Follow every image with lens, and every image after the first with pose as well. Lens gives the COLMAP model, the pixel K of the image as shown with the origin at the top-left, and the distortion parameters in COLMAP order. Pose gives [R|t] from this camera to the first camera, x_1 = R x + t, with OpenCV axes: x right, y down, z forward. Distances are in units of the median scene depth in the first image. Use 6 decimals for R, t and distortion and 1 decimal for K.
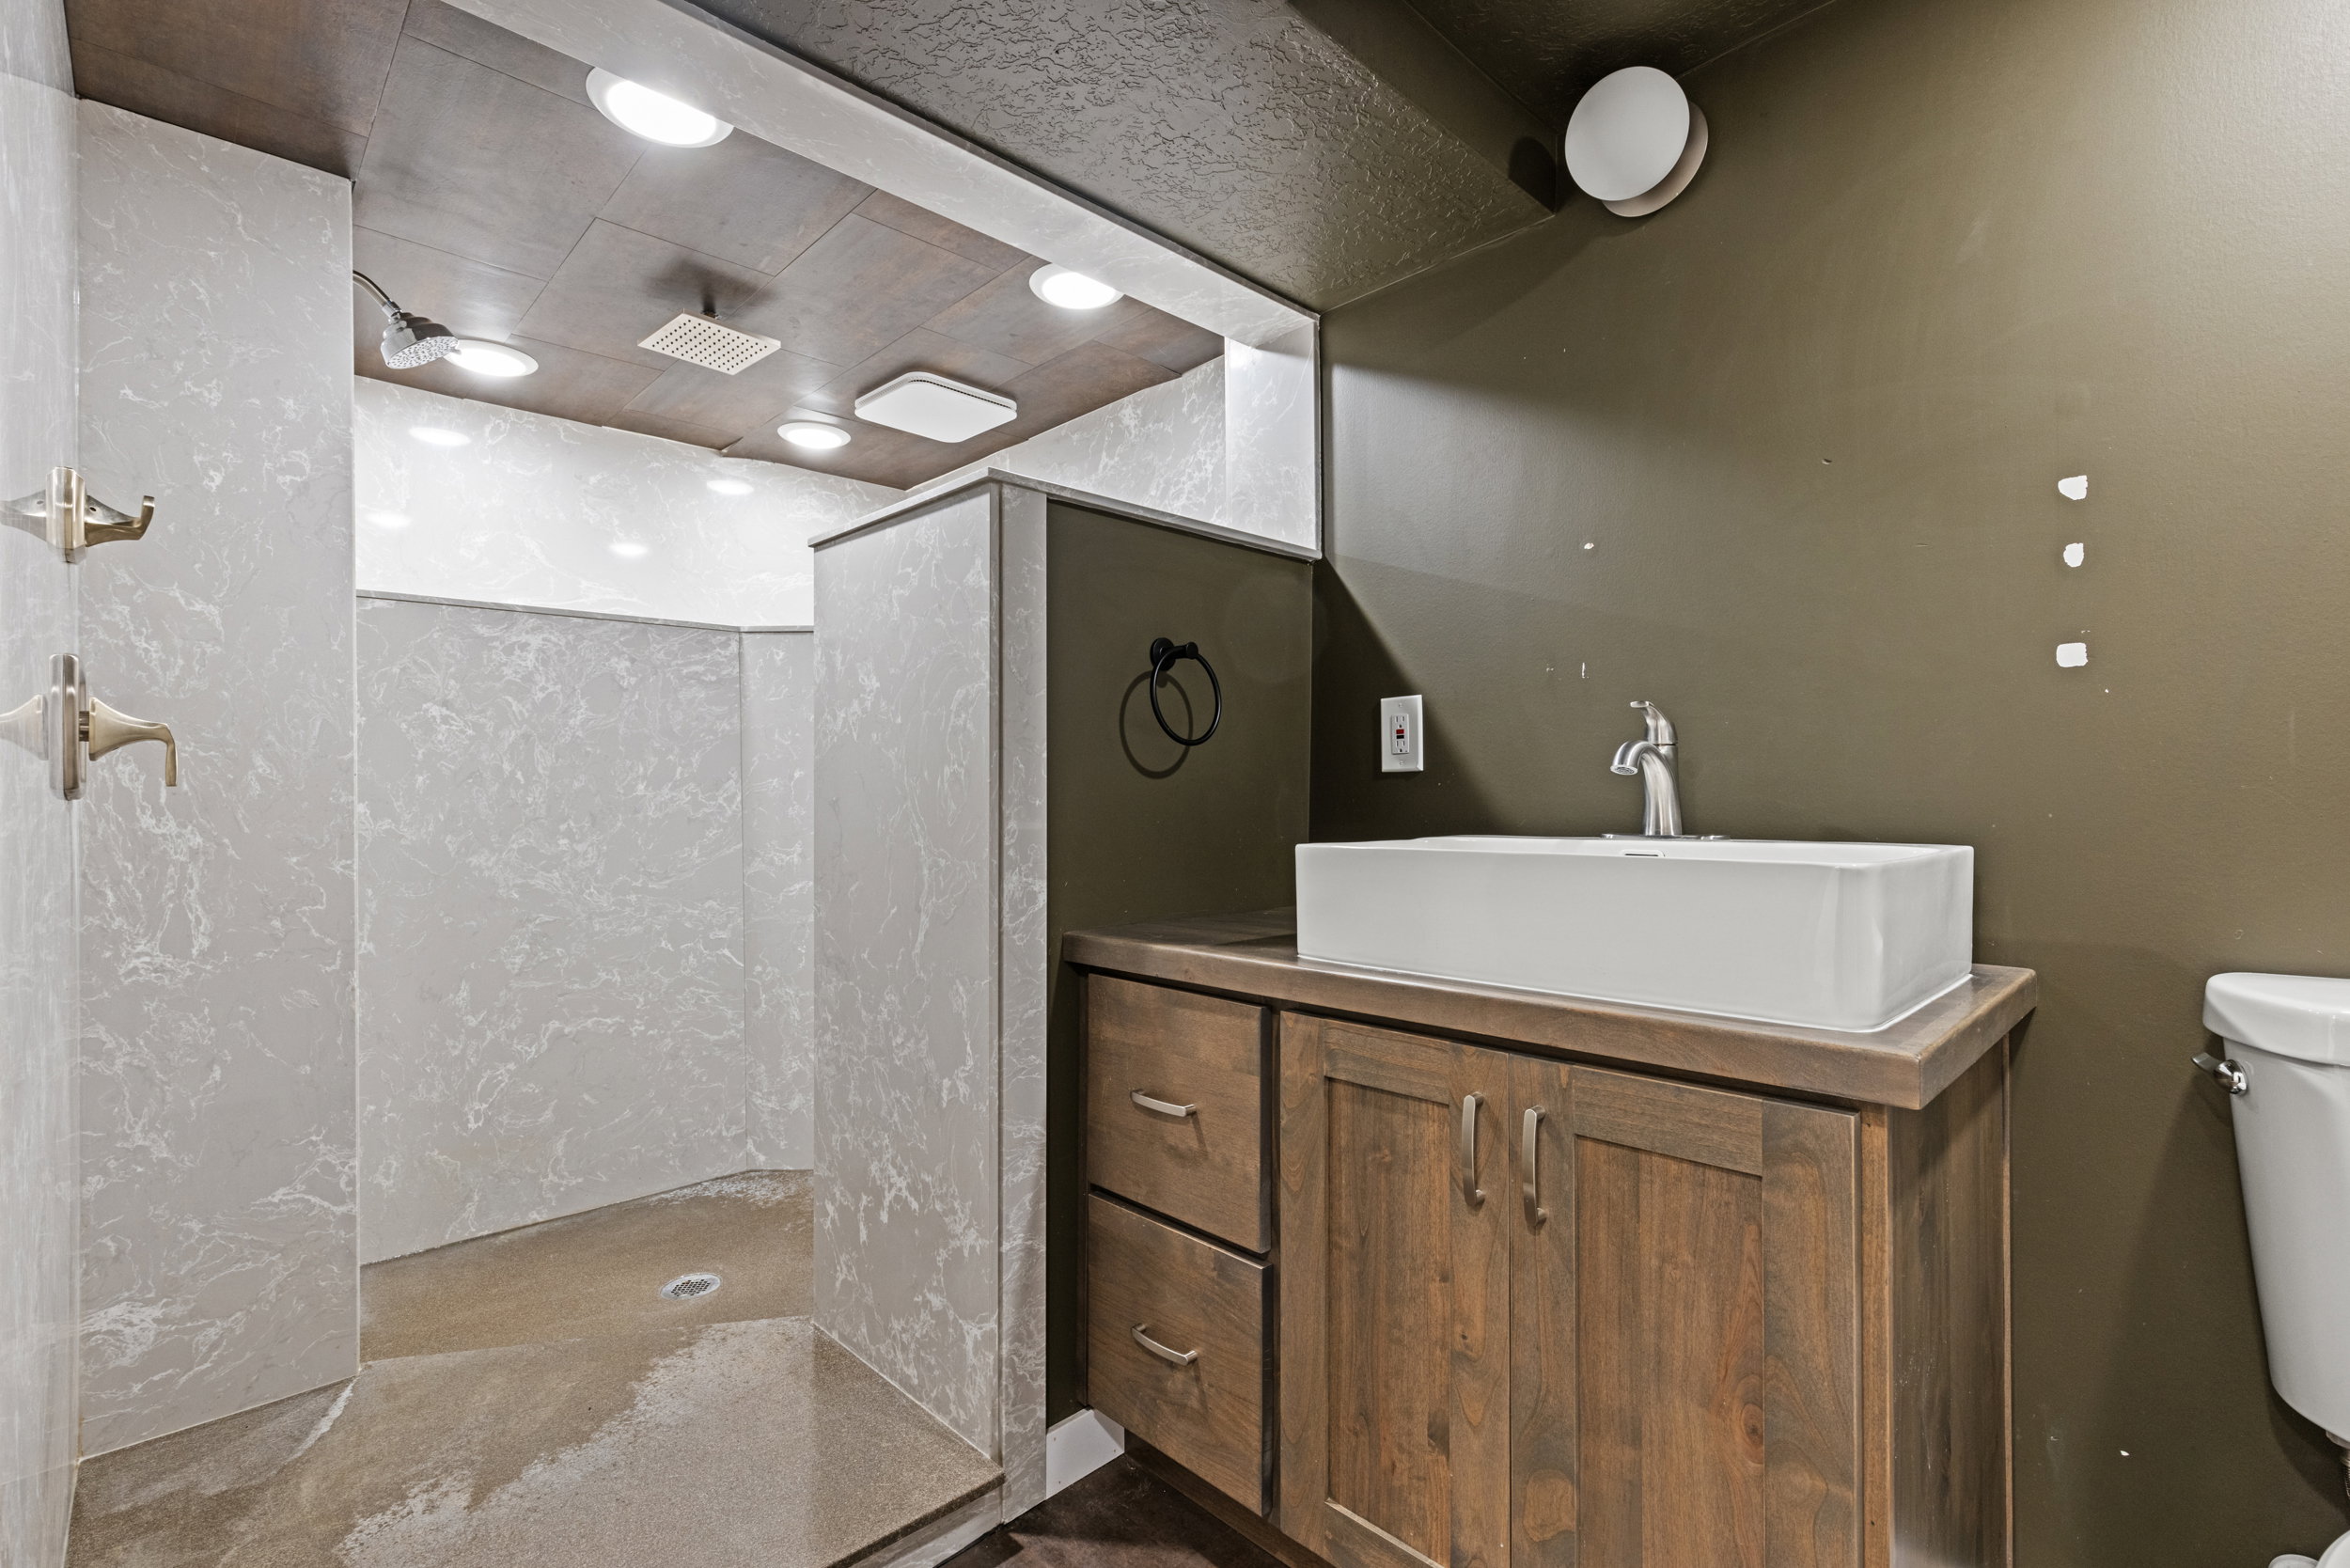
lens RADIAL K [[1061.3, 0, 1212.6], [0, 1061.3, 774.4], [0, 0, 1]] dist [0.001317, -0.001034]
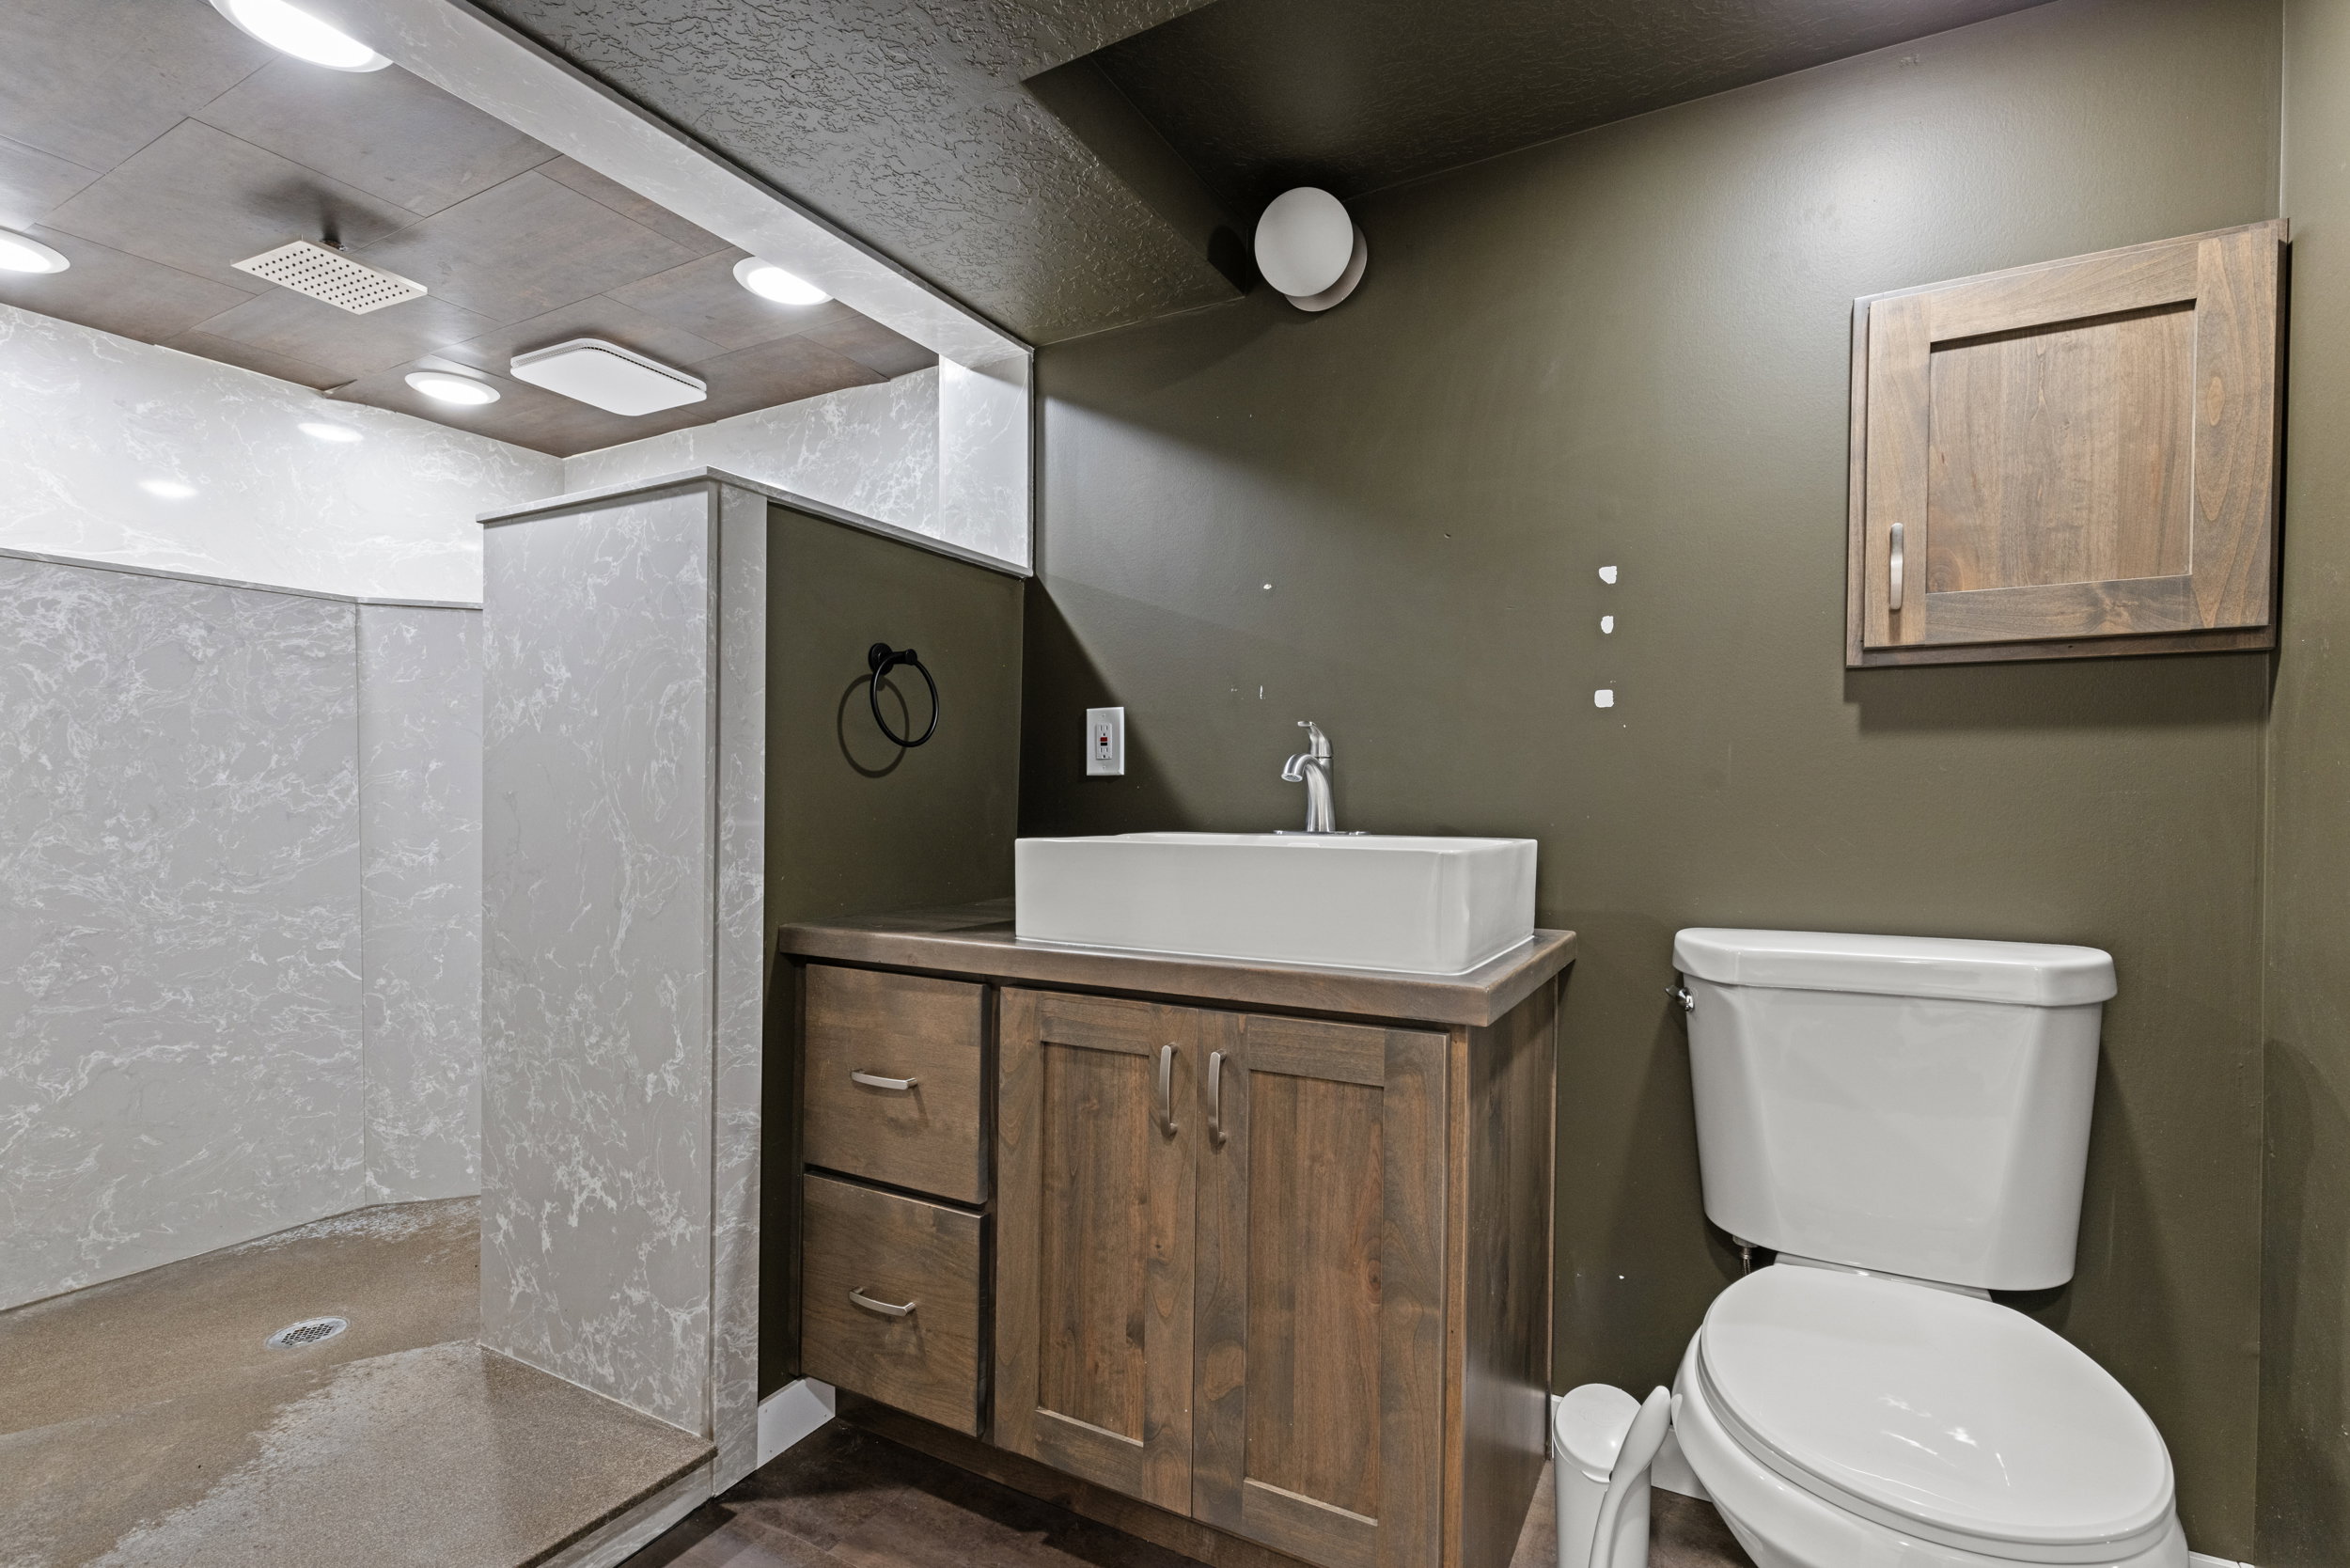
lens RADIAL K [[1061.7, 0, 1175.0], [0, 1061.7, 784.0], [0, 0, 1]] dist [-0.002400, -0.000440]
pose [[0.966273, 0.016770, 0.256975, -0.036563], [-0.018462, 0.999821, 0.004173, 0.000475], [-0.256859, -0.008776, 0.966409, -0.094835]]
